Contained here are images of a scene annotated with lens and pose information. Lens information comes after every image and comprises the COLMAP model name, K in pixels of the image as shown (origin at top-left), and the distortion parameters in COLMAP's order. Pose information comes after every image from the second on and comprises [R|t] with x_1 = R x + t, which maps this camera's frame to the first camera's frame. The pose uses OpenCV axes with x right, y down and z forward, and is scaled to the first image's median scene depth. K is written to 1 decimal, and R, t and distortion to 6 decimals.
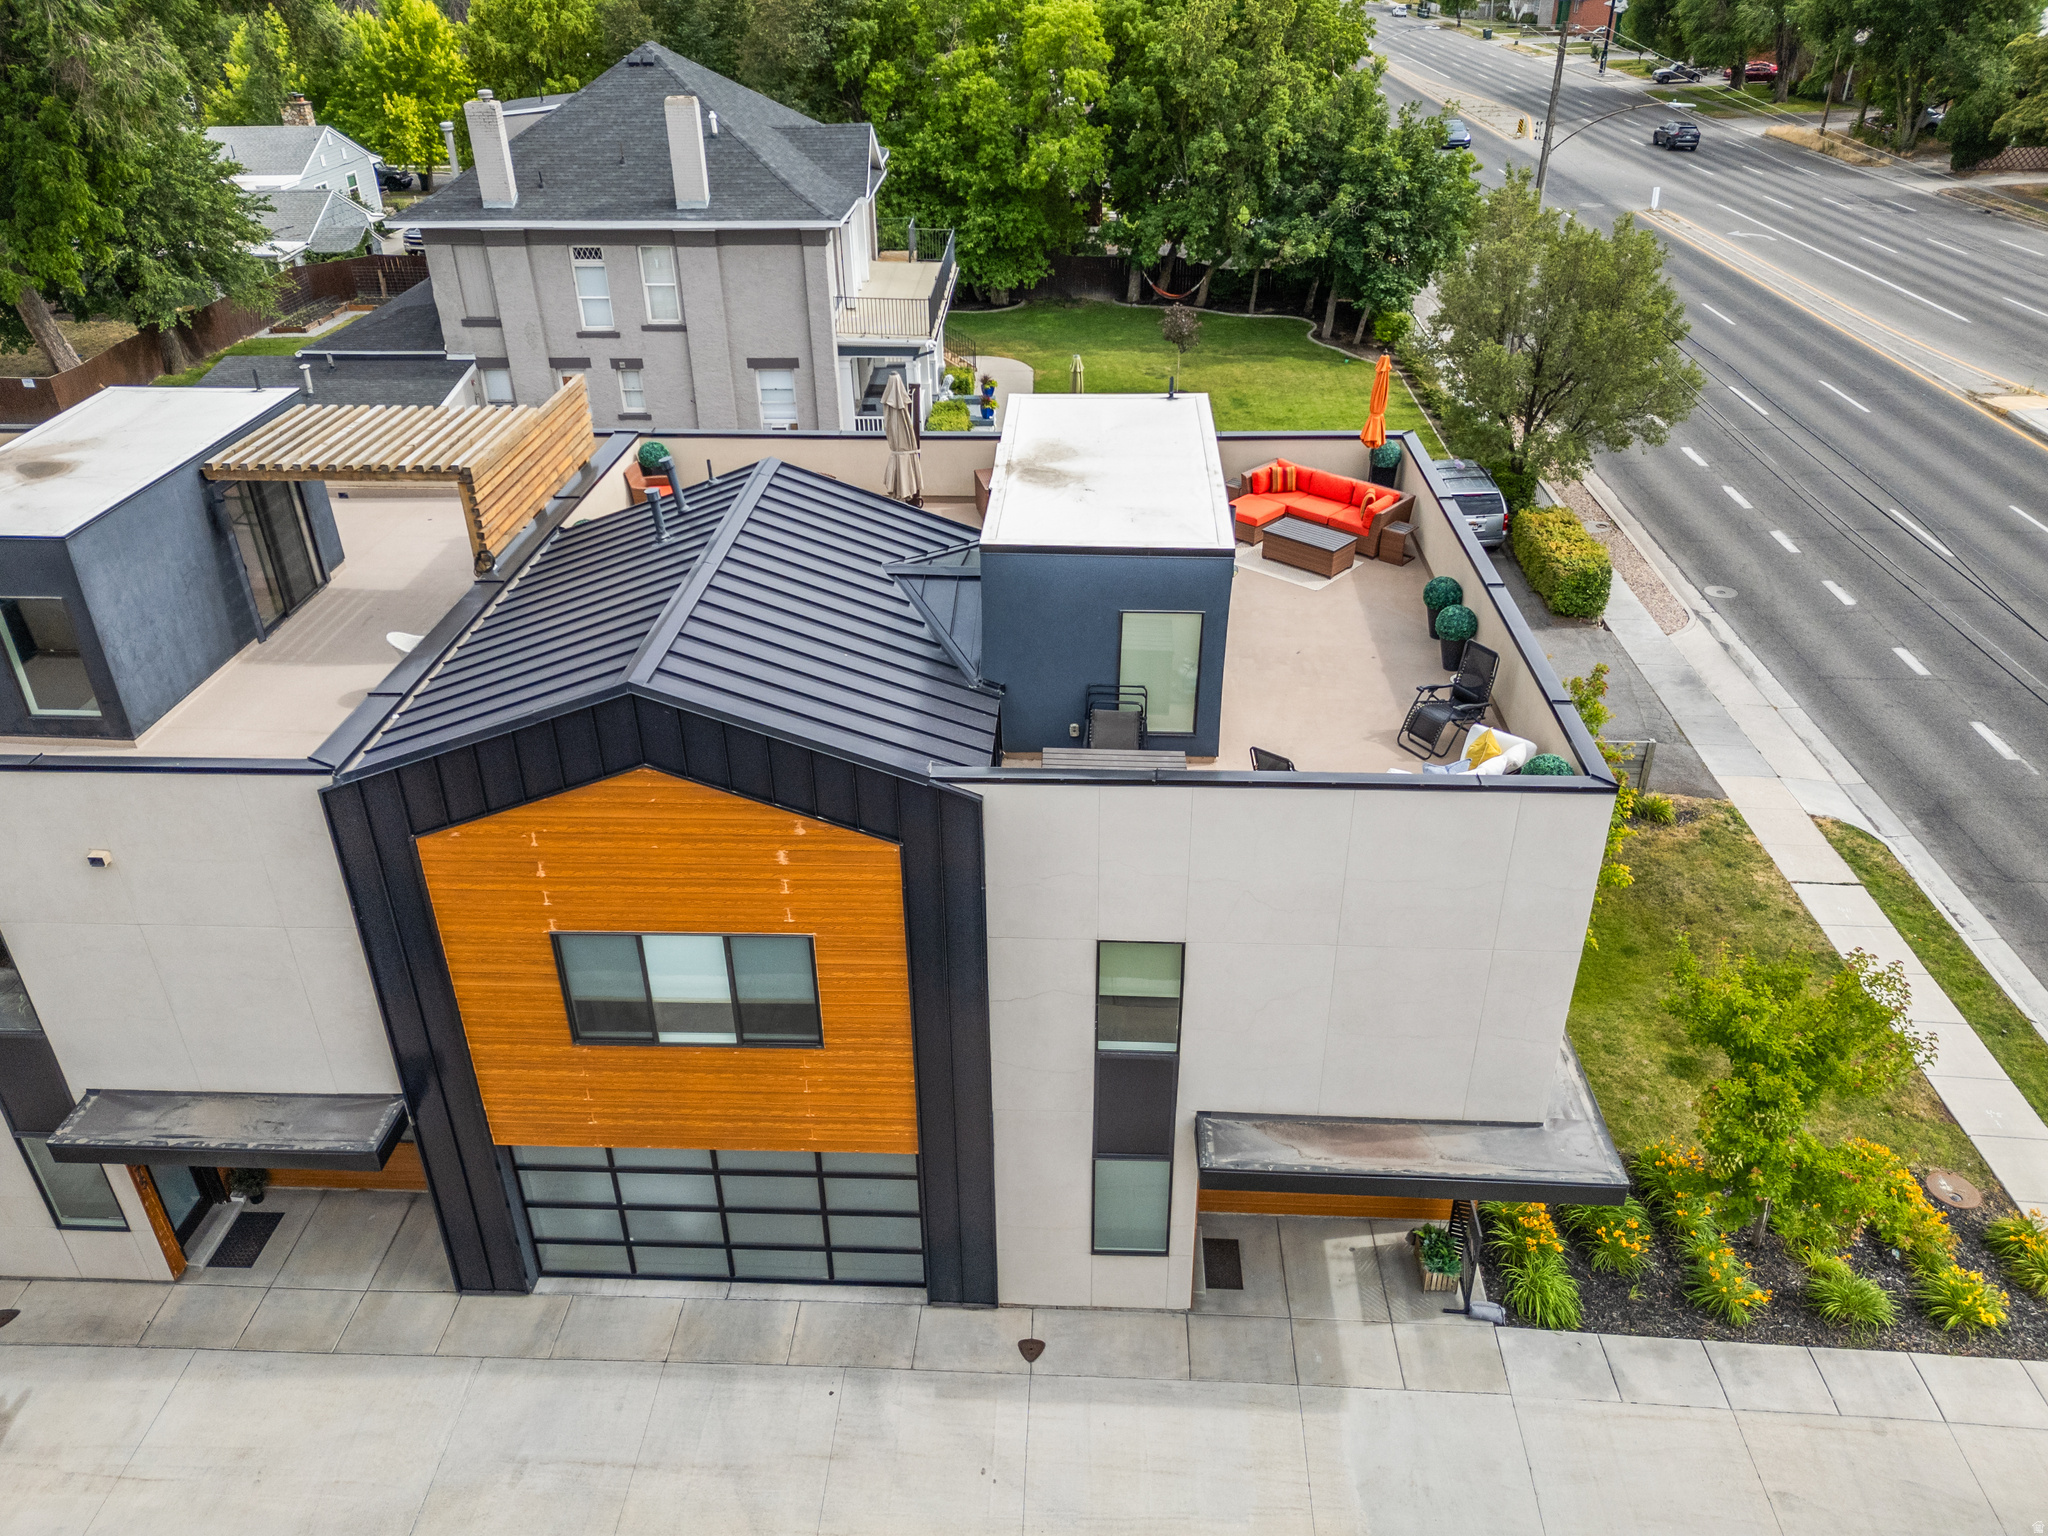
lens RADIAL K [[1464.6, 0, 1024.0], [0, 1464.6, 768.0], [0, 0, 1]] dist [0.063290, -0.050206]
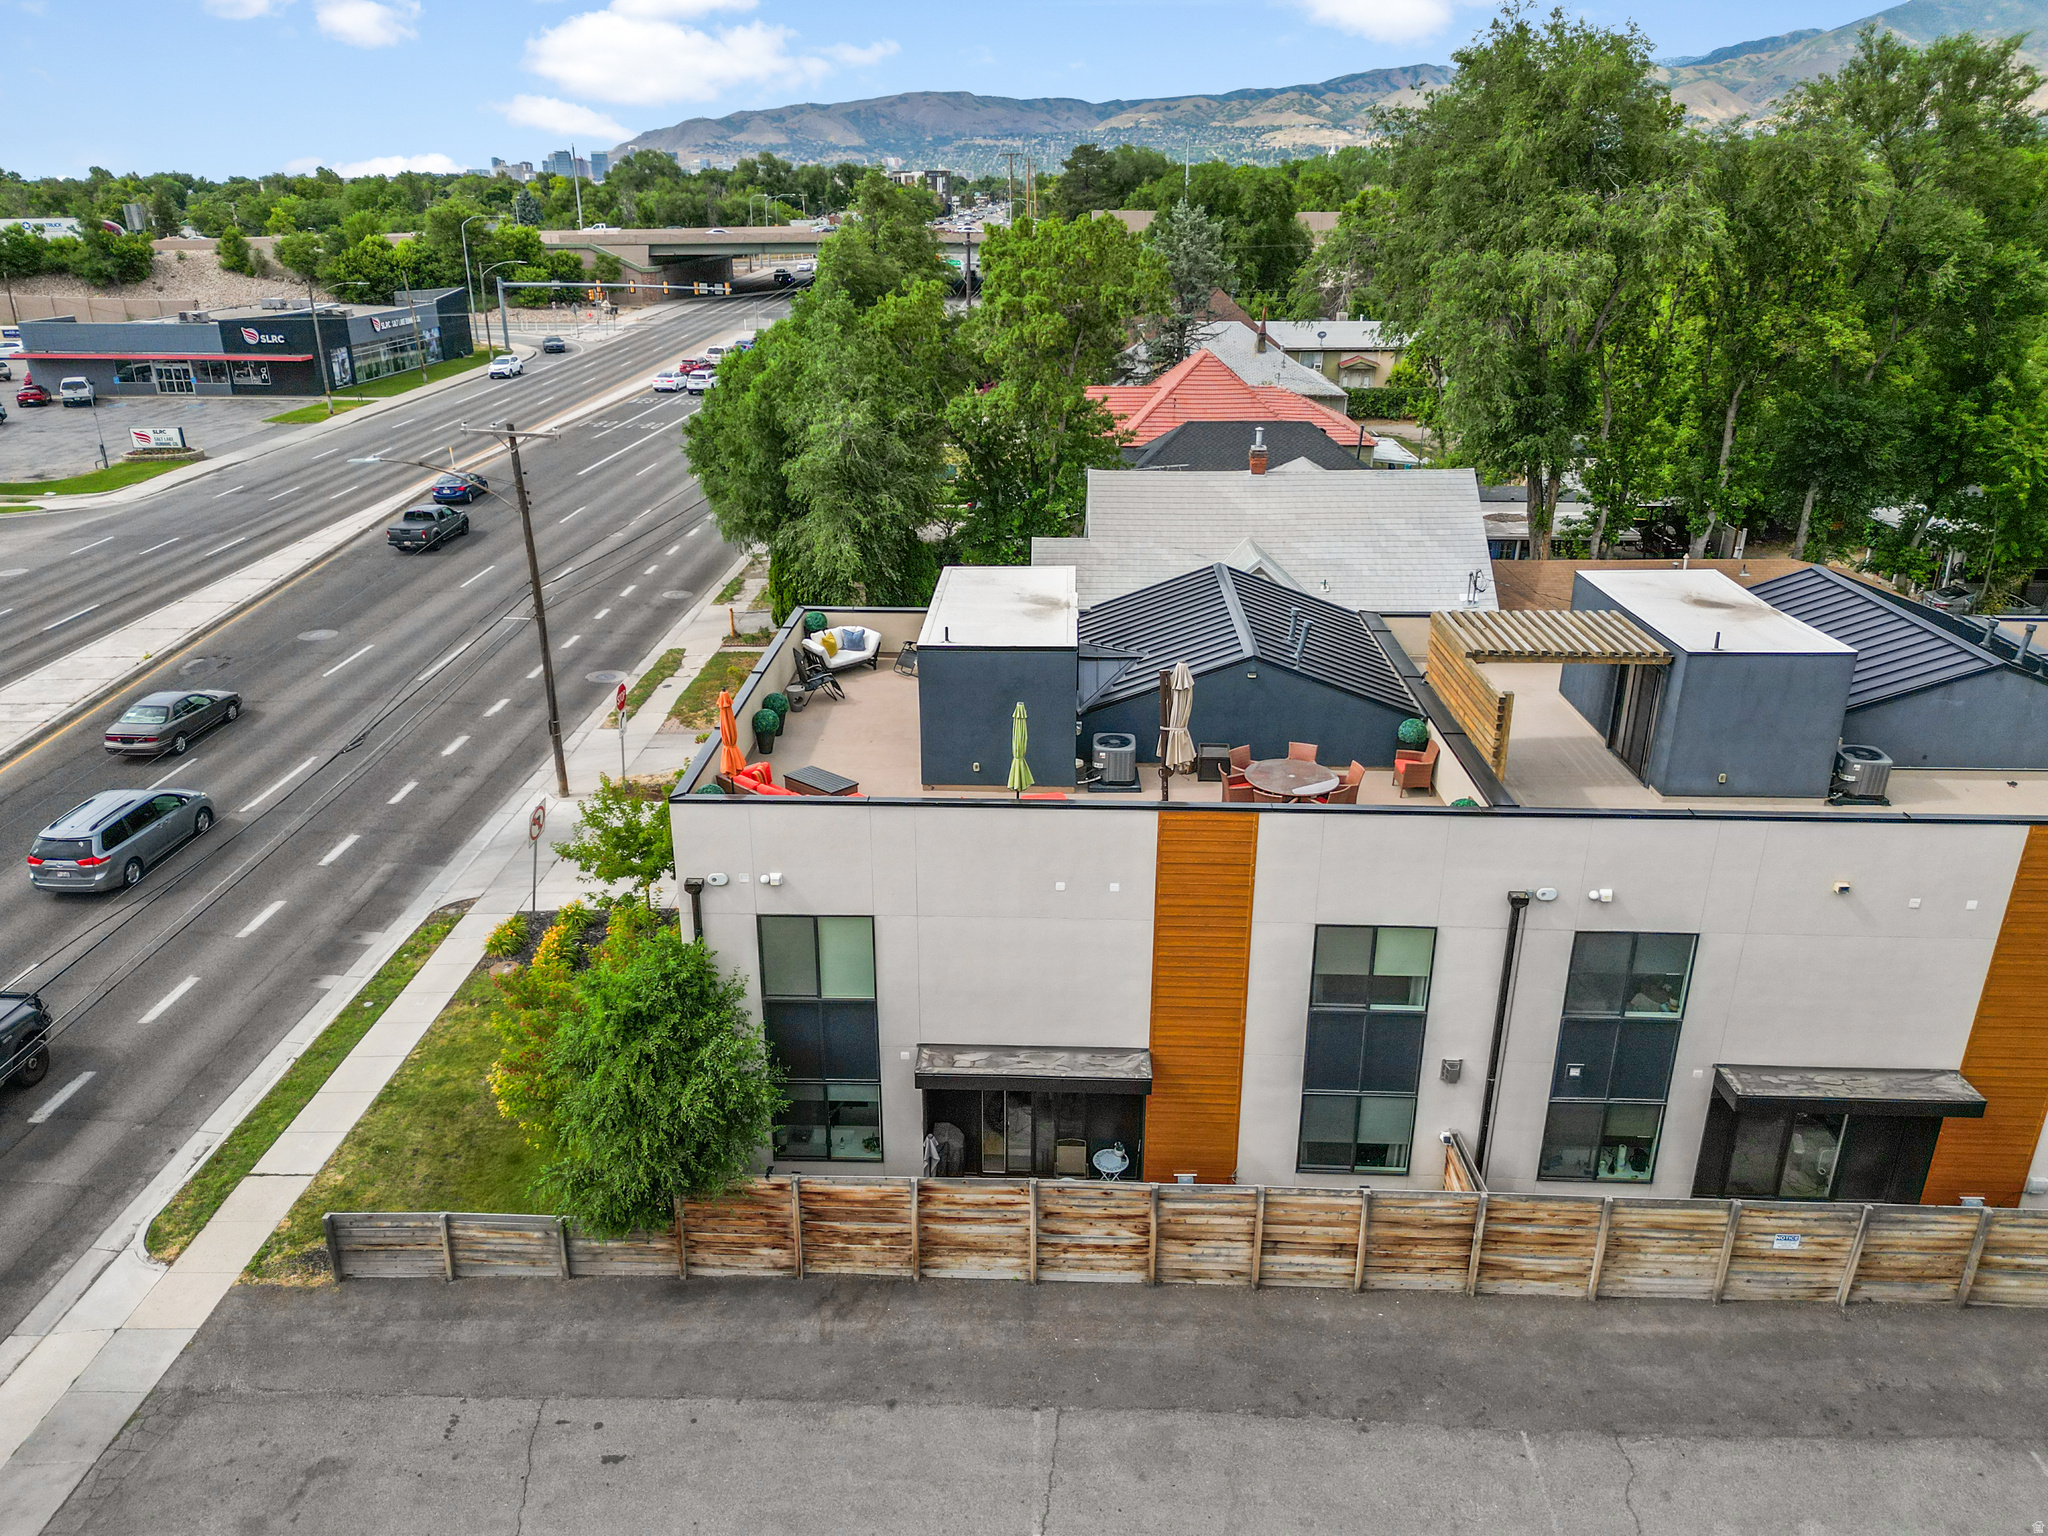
lens RADIAL K [[1429.1, 0, 1024.0], [0, 1429.1, 768.0], [0, 0, 1]] dist [0.073544, -0.065203]
pose [[-0.999712, 0.021837, -0.009961, 0.054951], [0.005316, 0.606155, 0.795329, -1.333481], [0.023405, 0.795047, -0.606096, 2.115142]]
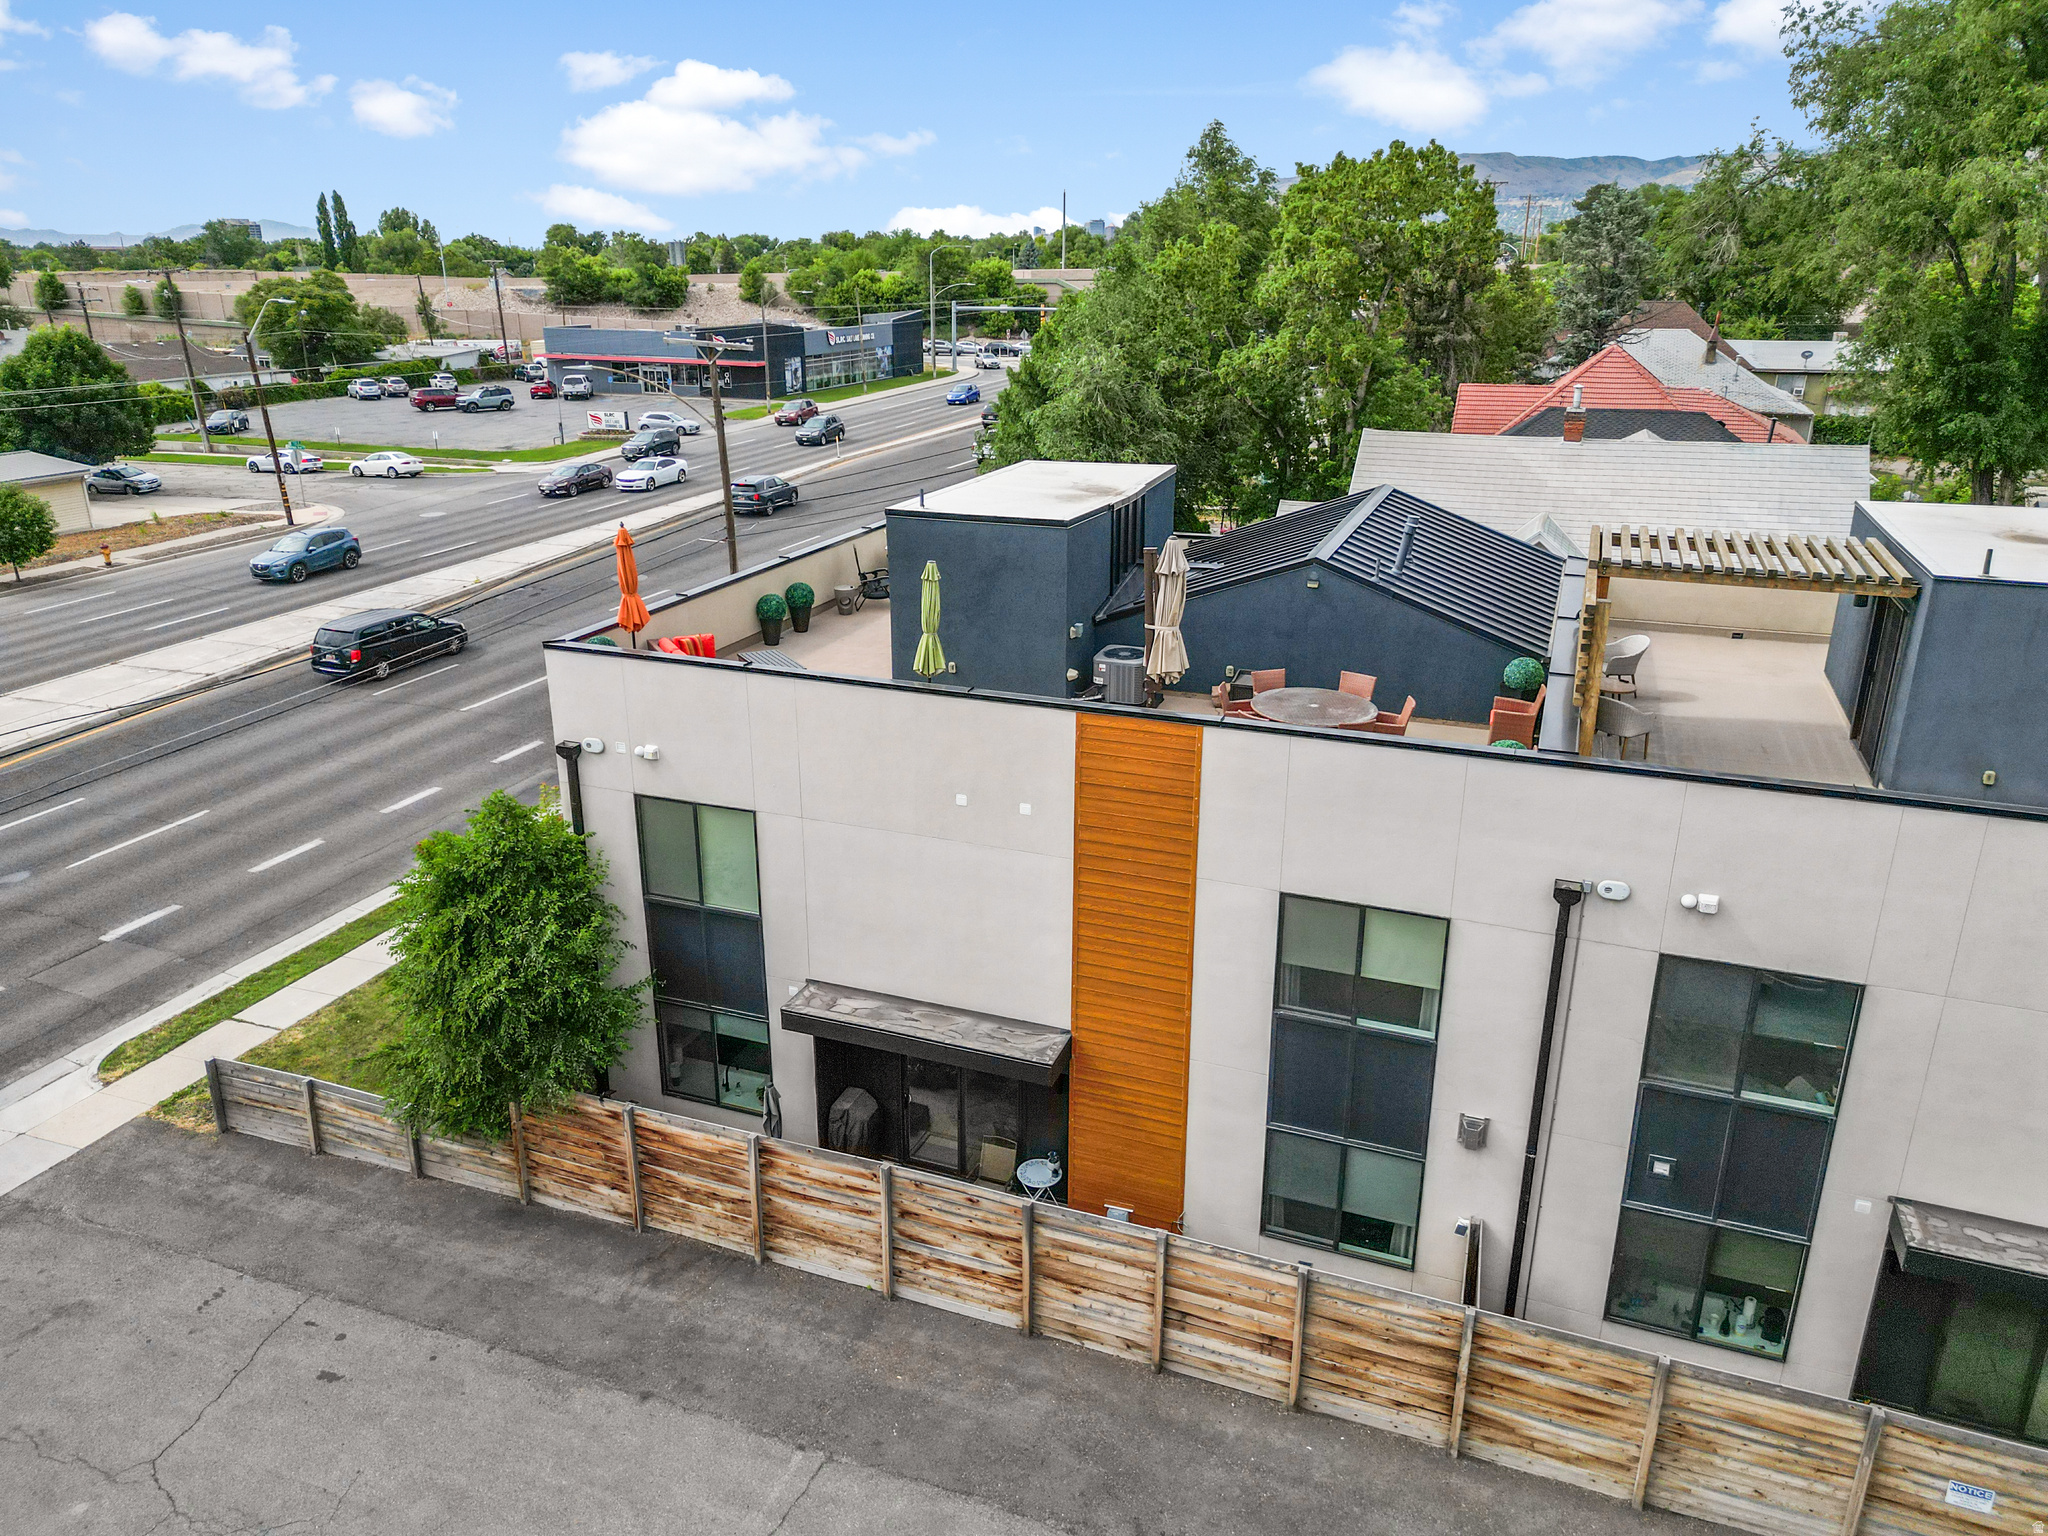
lens RADIAL K [[1429.1, 0, 1024.0], [0, 1429.1, 768.0], [0, 0, 1]] dist [0.073544, -0.065203]
pose [[-0.949873, -0.089271, 0.299619, -0.334533], [0.173452, 0.646861, 0.742620, -1.004978], [-0.260106, 0.757365, -0.598952, 1.999780]]
